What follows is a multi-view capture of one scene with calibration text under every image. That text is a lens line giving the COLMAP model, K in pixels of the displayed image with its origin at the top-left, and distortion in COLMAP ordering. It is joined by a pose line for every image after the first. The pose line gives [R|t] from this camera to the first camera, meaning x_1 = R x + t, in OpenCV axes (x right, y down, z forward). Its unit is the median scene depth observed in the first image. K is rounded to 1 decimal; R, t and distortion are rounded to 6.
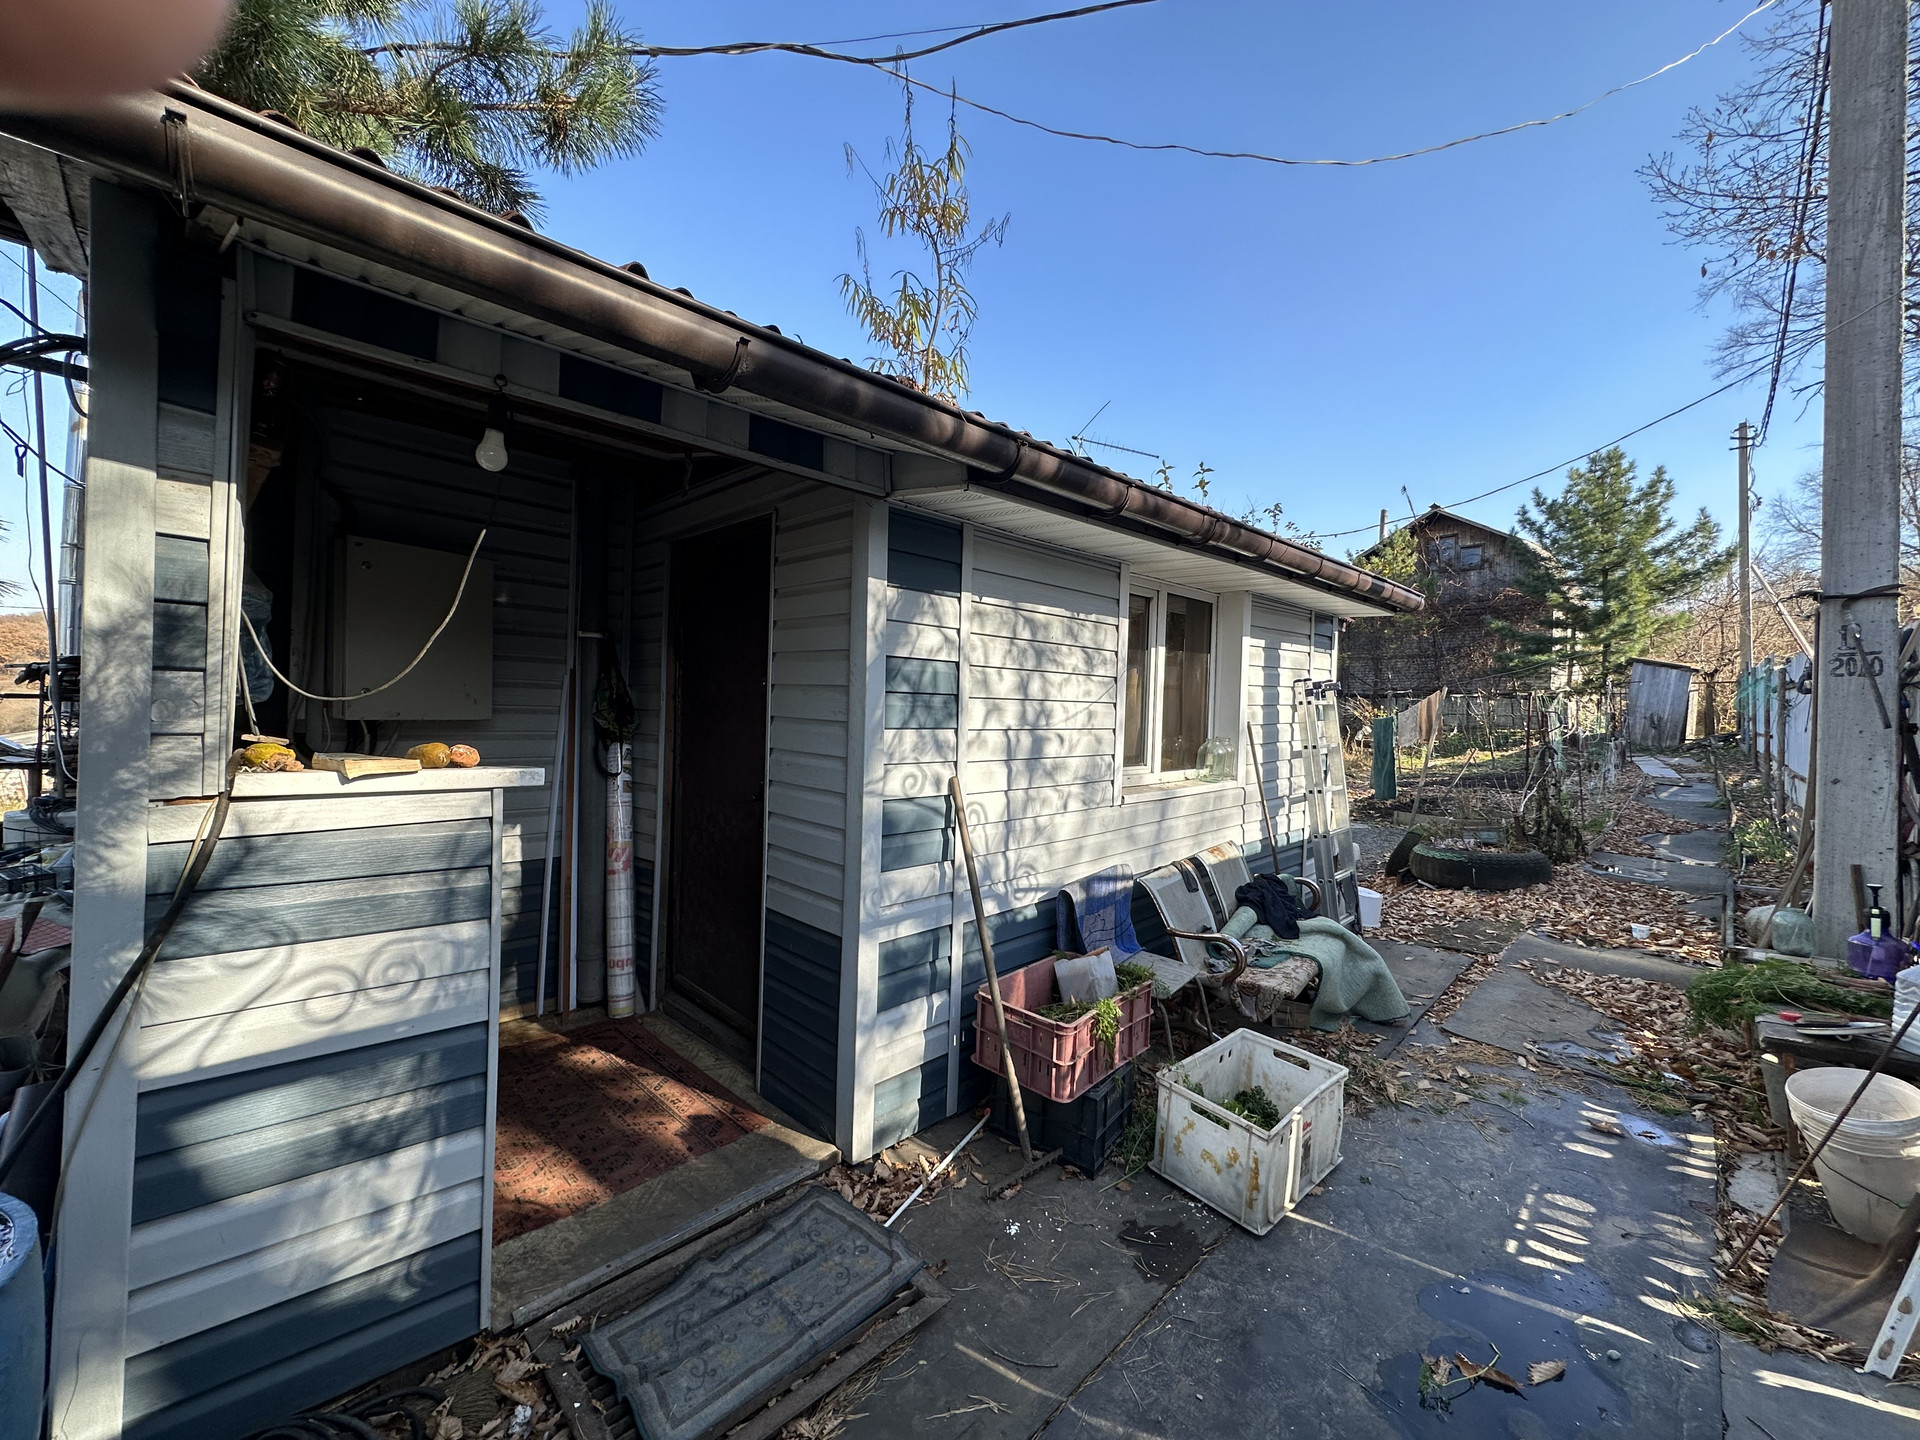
lens RADIAL K [[768.3, 0, 960.0], [0, 768.3, 720.0], [0, 0, 1]] dist [-0.000201, -0.000040]
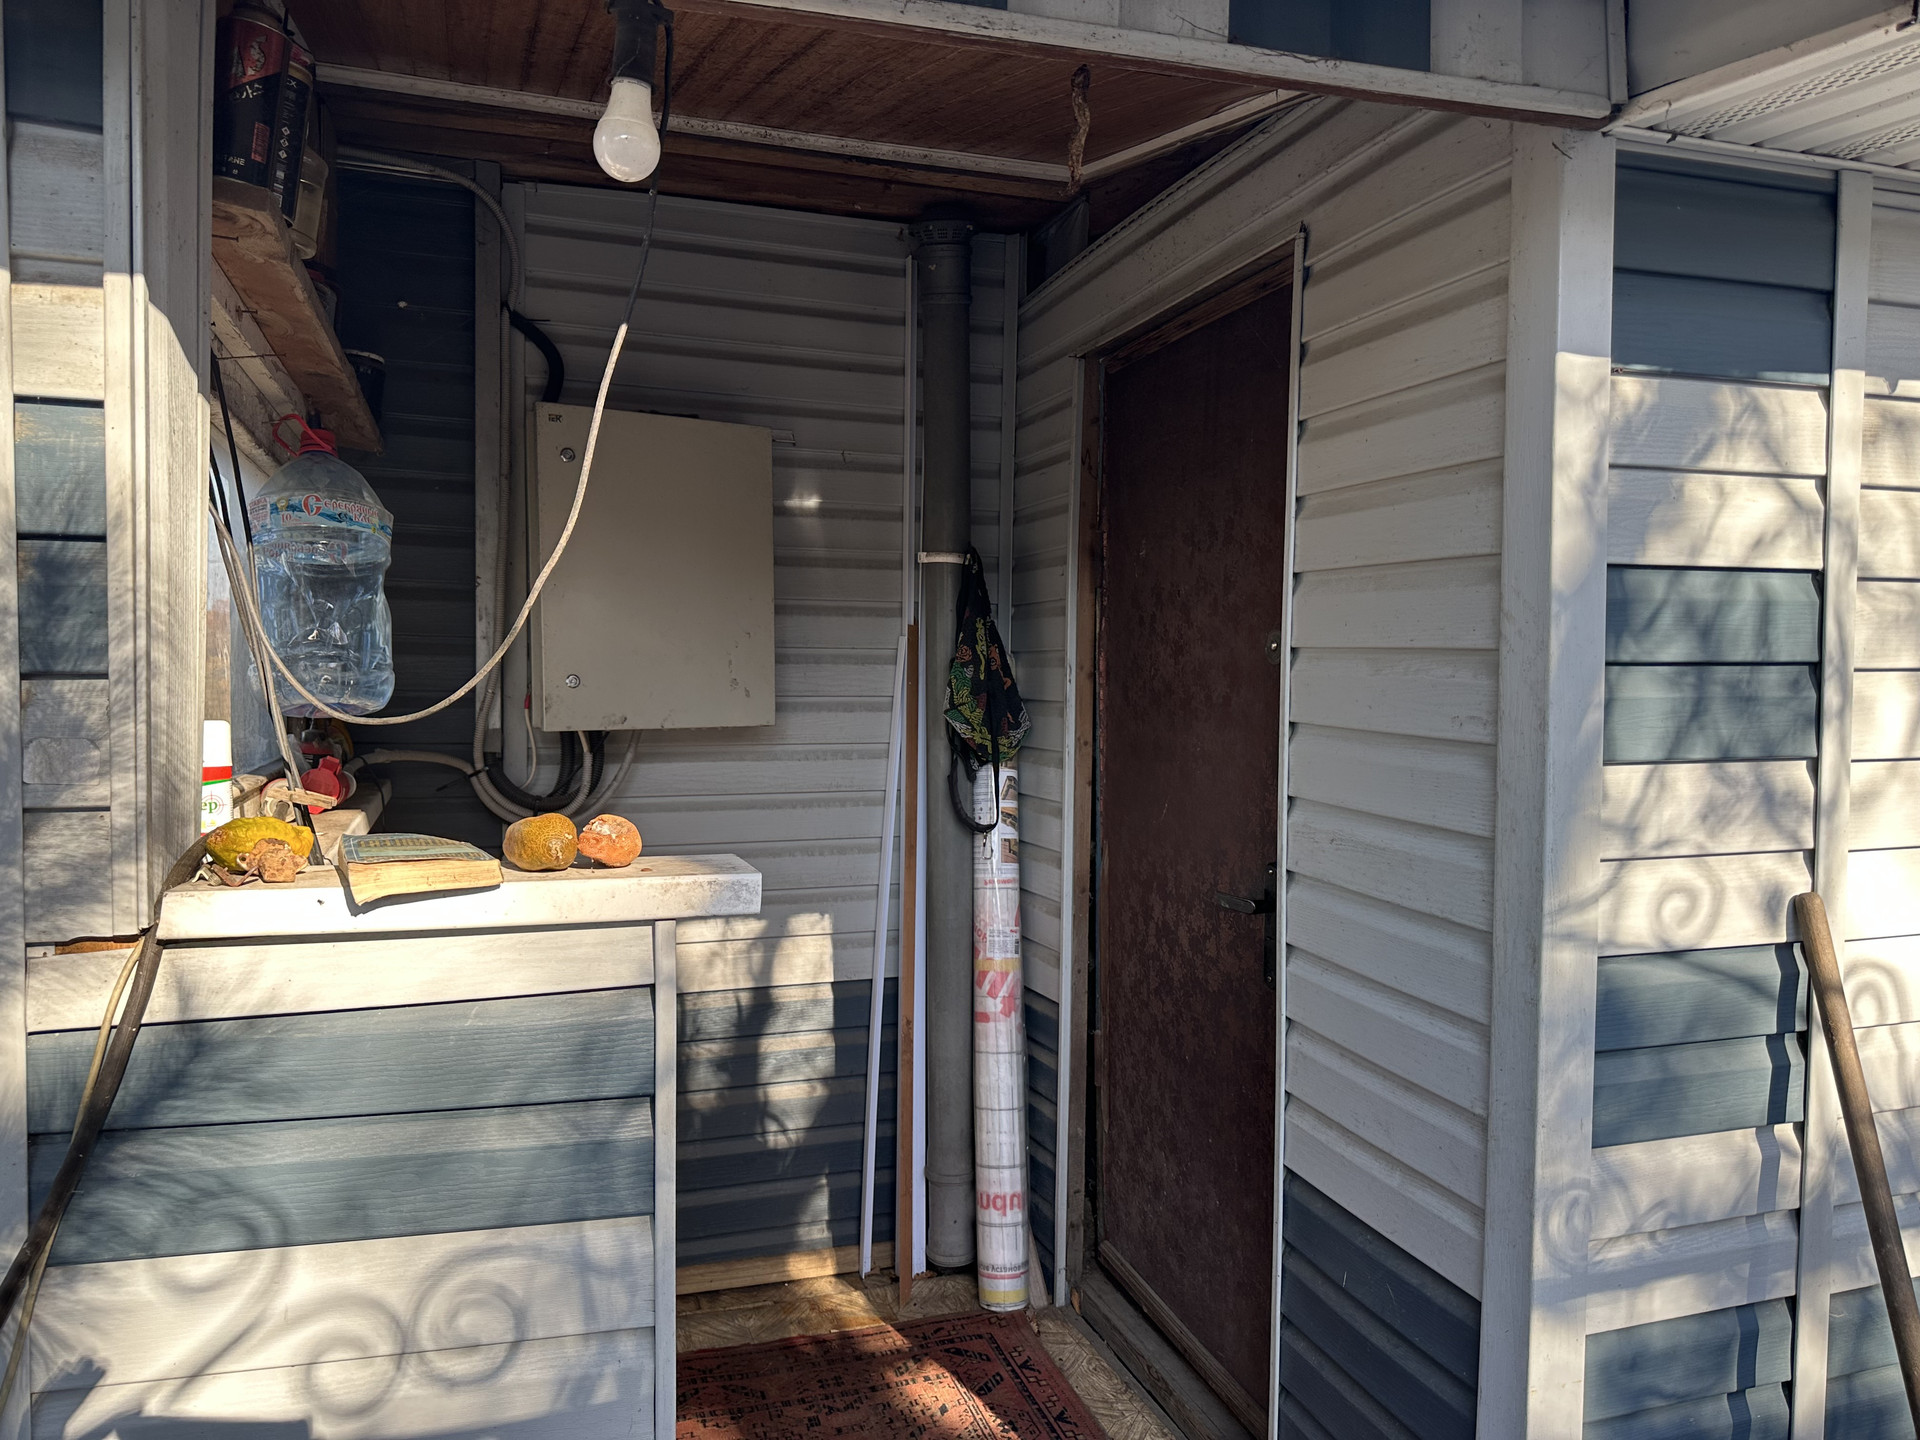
lens RADIAL K [[1289.8, 0, 960.0], [0, 1289.8, 720.0], [0, 0, 1]] dist [0.101484, -0.123177]
pose [[0.880762, 0.000109, -0.473560, -0.067278], [0.012649, 0.999638, 0.023756, -0.026672], [0.473391, -0.026913, 0.880441, 0.283015]]
